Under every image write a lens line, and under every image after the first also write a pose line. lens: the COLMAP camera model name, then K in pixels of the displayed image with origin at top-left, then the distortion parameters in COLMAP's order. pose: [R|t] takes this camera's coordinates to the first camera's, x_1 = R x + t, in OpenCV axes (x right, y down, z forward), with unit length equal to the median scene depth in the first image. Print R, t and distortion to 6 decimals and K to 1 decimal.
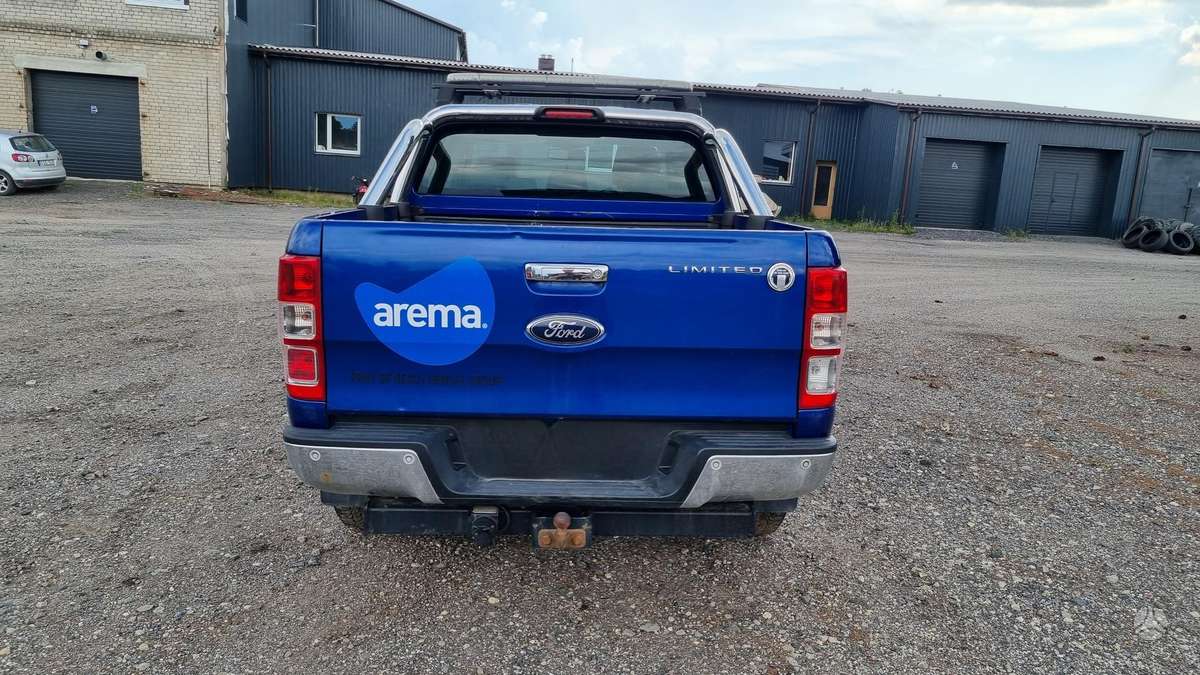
lens RADIAL K [[882.2, 0, 585.5], [0, 882.2, 361.8], [0, 0, 1]] dist [0.055703, -0.033269]
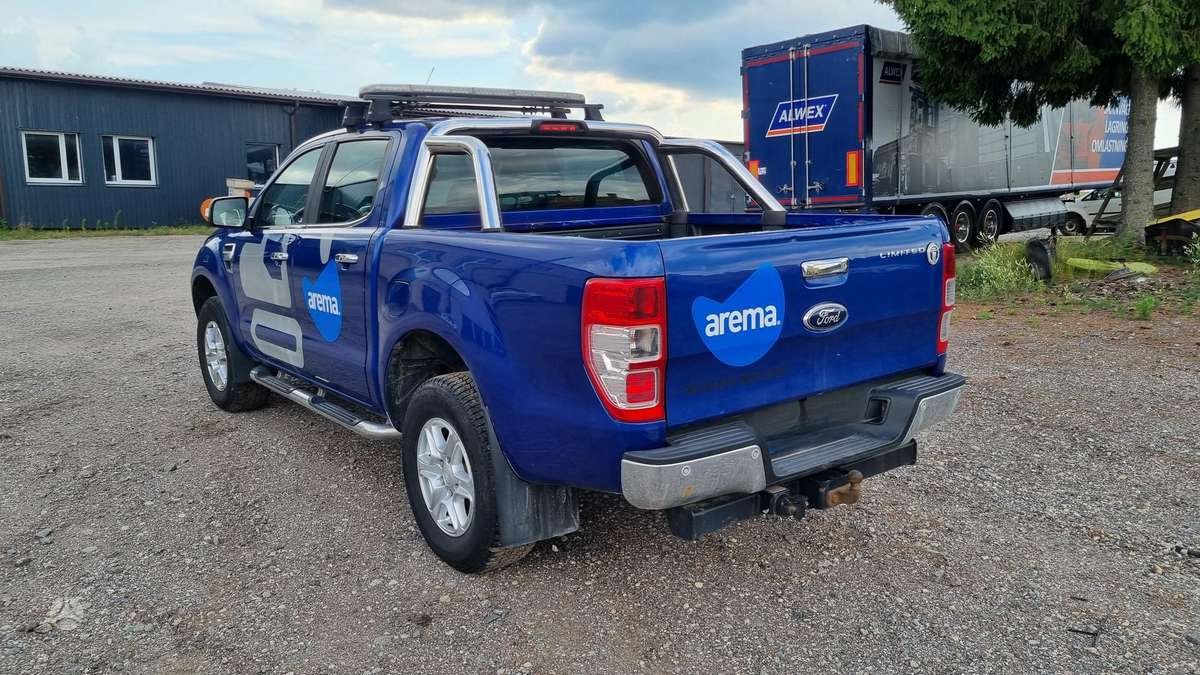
lens RADIAL K [[884.6, 0, 594.7], [0, 884.6, 371.9], [0, 0, 1]] dist [0.059046, -0.046026]
pose [[0.814849, -0.167565, 0.554927, -0.931218], [0.162293, 0.984971, 0.059111, -0.083151], [-0.556491, 0.041894, 0.829797, 0.208118]]
